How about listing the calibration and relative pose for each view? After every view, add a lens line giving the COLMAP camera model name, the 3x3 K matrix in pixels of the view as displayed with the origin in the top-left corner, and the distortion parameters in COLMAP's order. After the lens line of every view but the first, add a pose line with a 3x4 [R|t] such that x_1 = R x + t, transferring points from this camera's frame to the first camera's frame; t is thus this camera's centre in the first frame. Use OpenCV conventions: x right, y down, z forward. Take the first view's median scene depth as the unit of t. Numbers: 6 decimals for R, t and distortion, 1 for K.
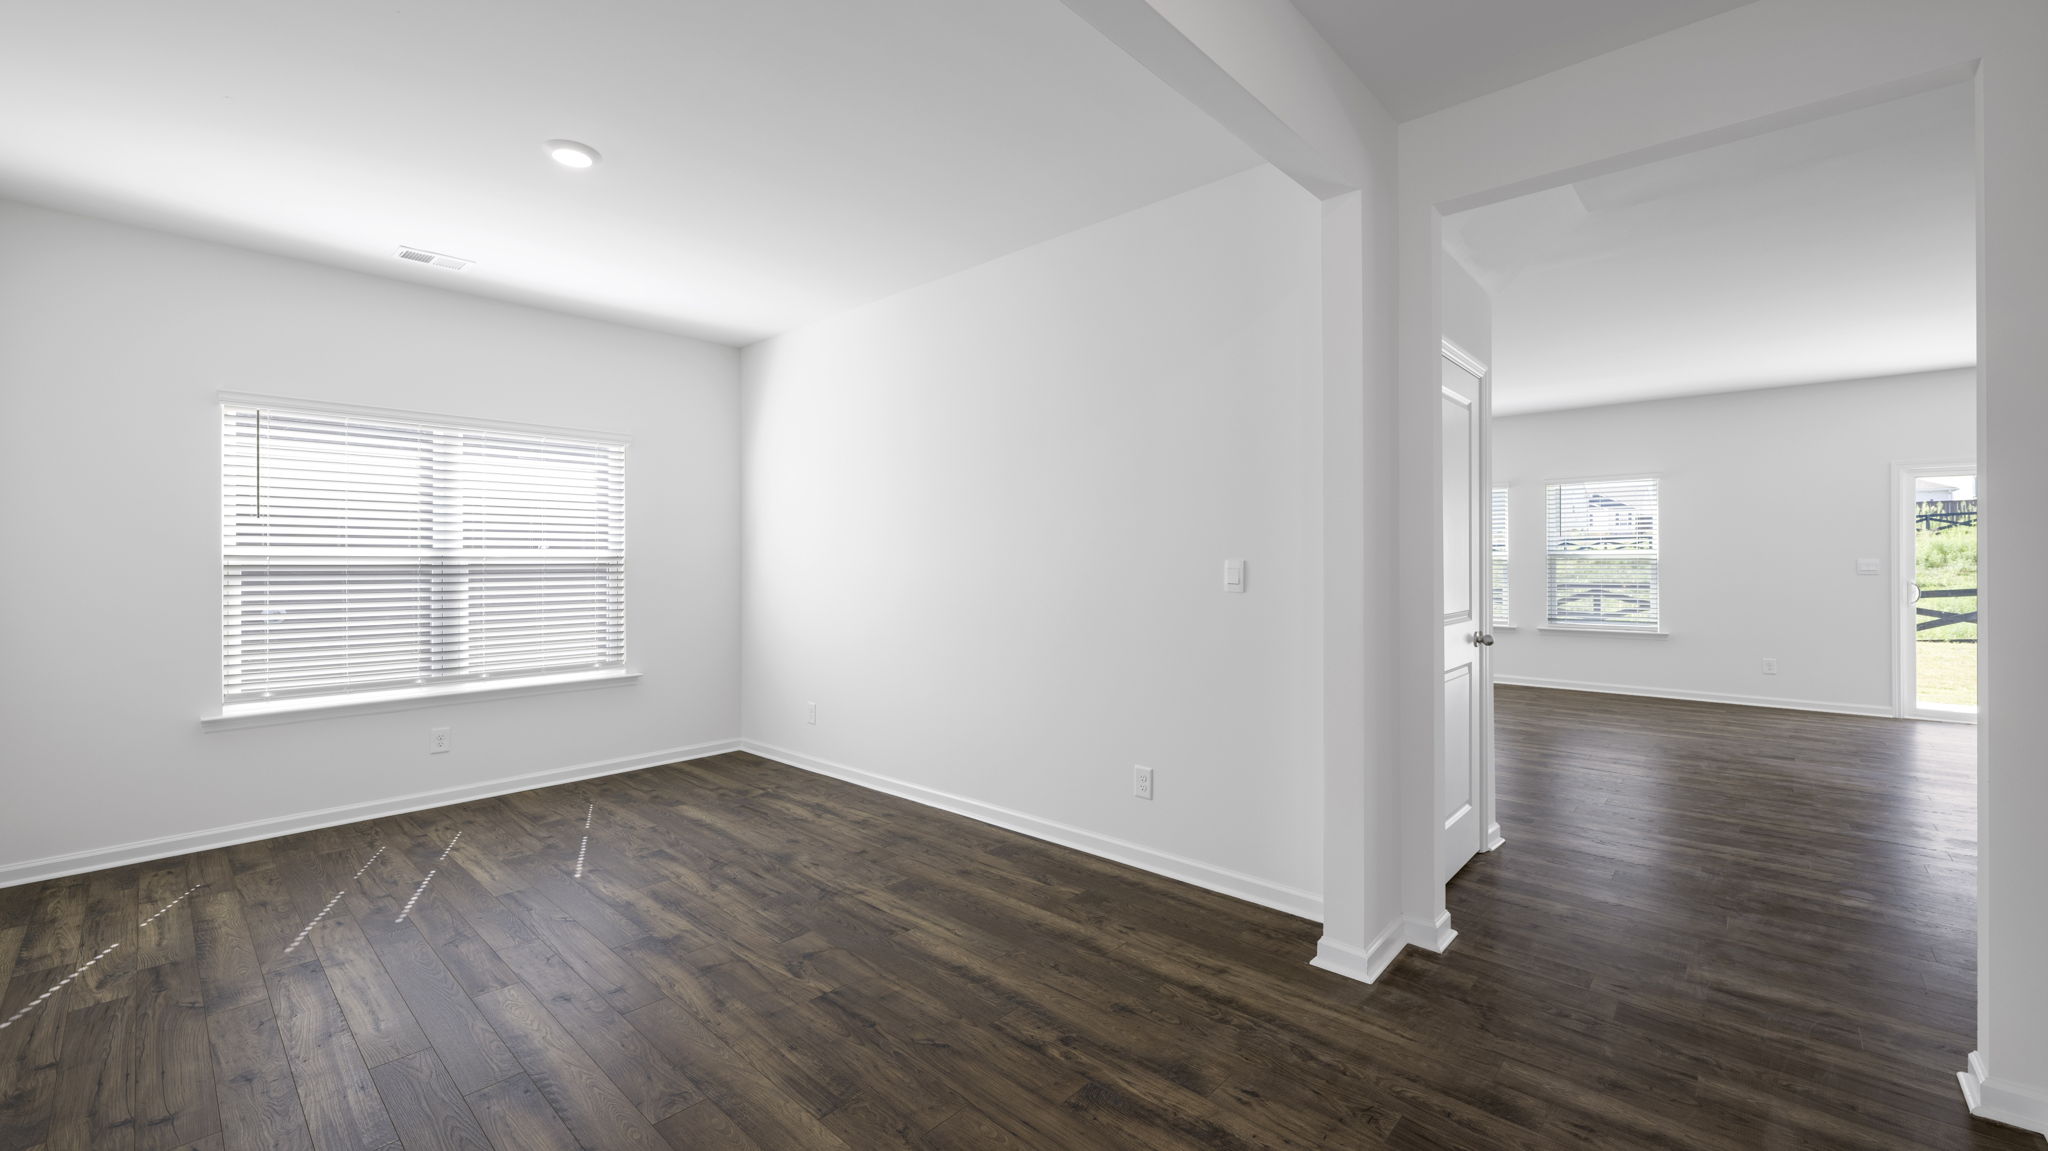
lens RADIAL K [[799.5, 0, 1038.4], [0, 799.5, 569.2], [0, 0, 1]] dist [0.005907, -0.000488]
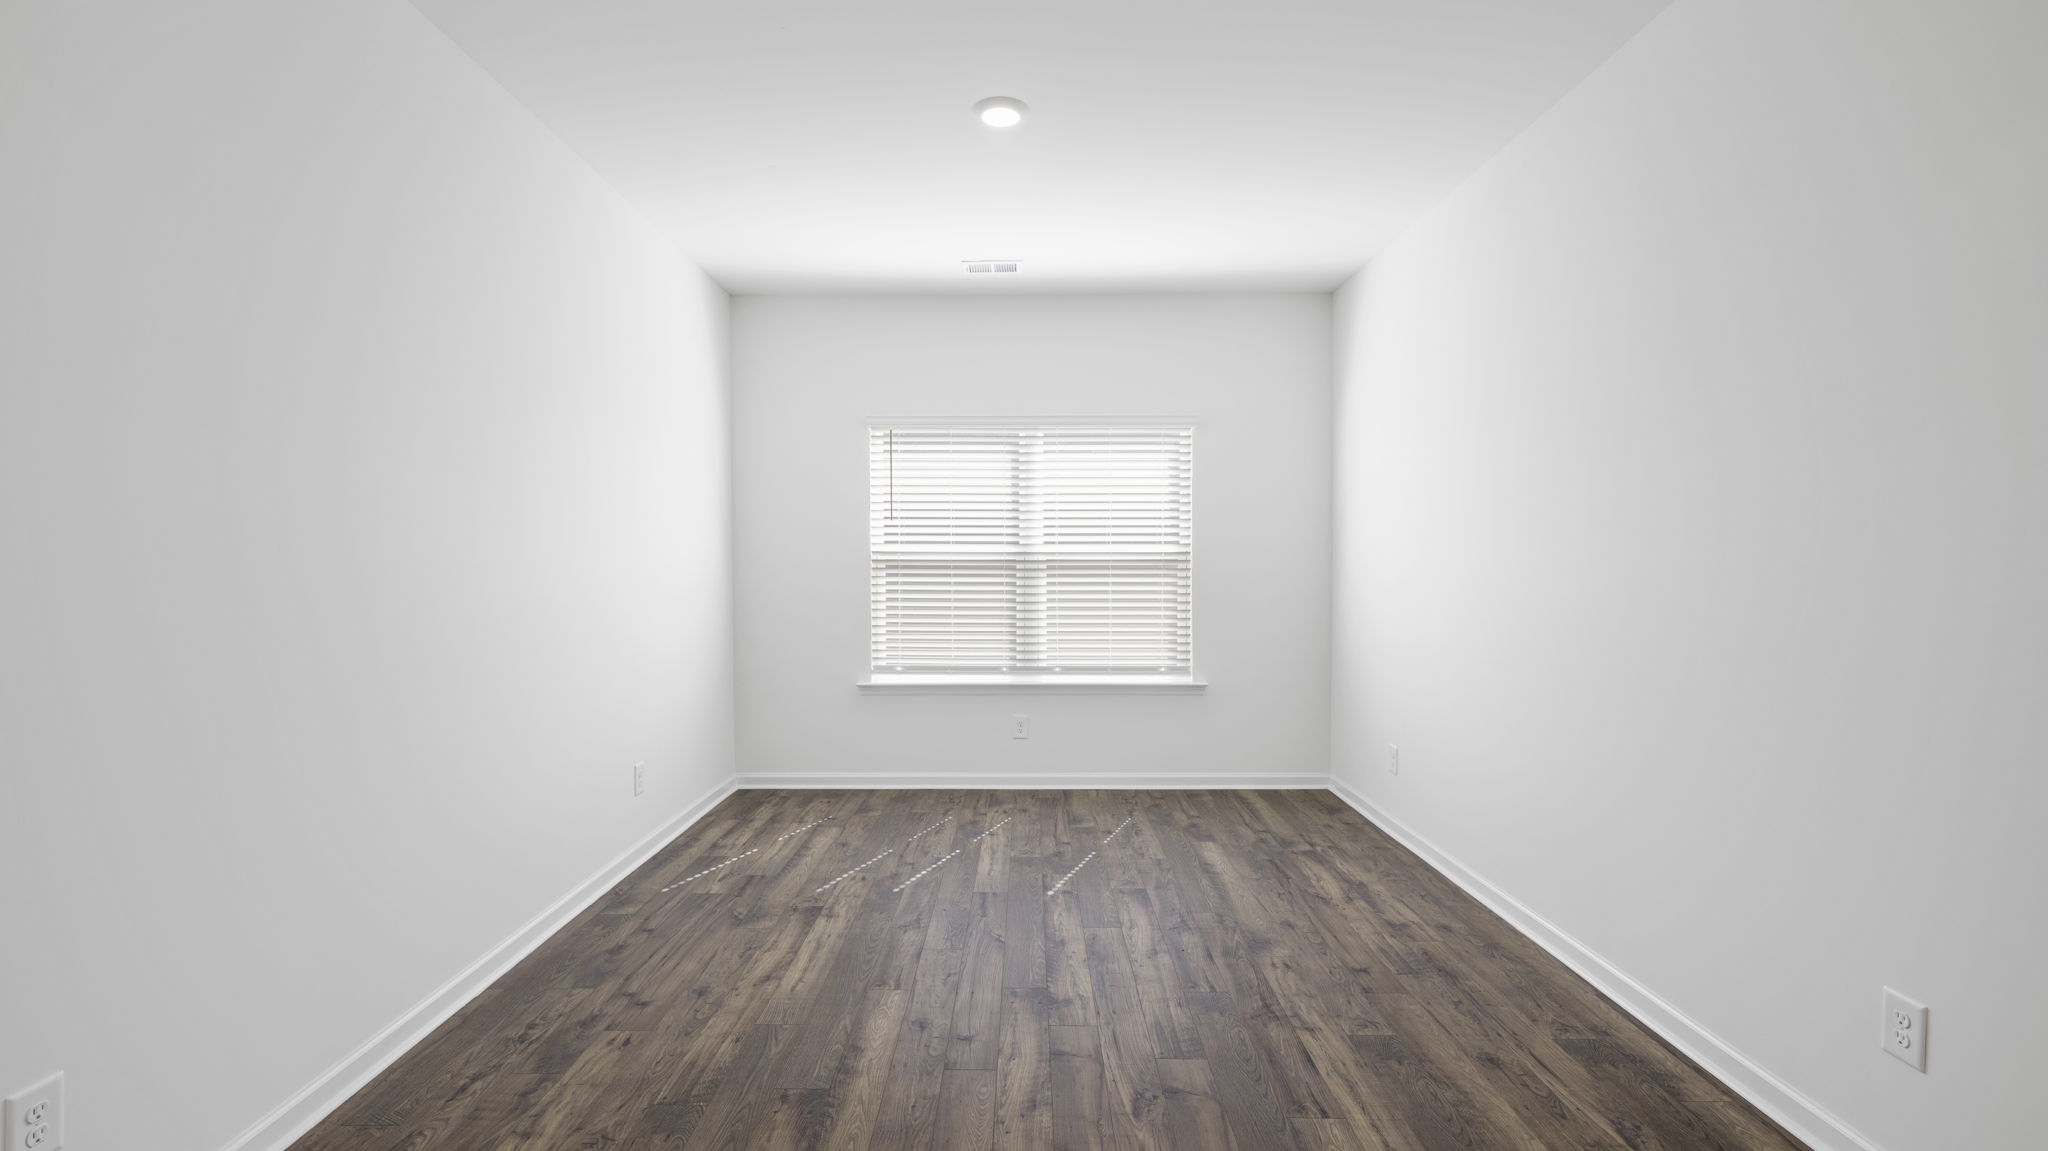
lens RADIAL K [[921.1, 0, 945.5], [0, 921.1, 582.6], [0, 0, 1]] dist [0.001072, -0.000406]
pose [[0.668924, 0.022681, -0.742985, 0.135343], [-0.009161, 0.999710, 0.022270, -0.003023], [0.743274, -0.008090, 0.668938, 0.194407]]
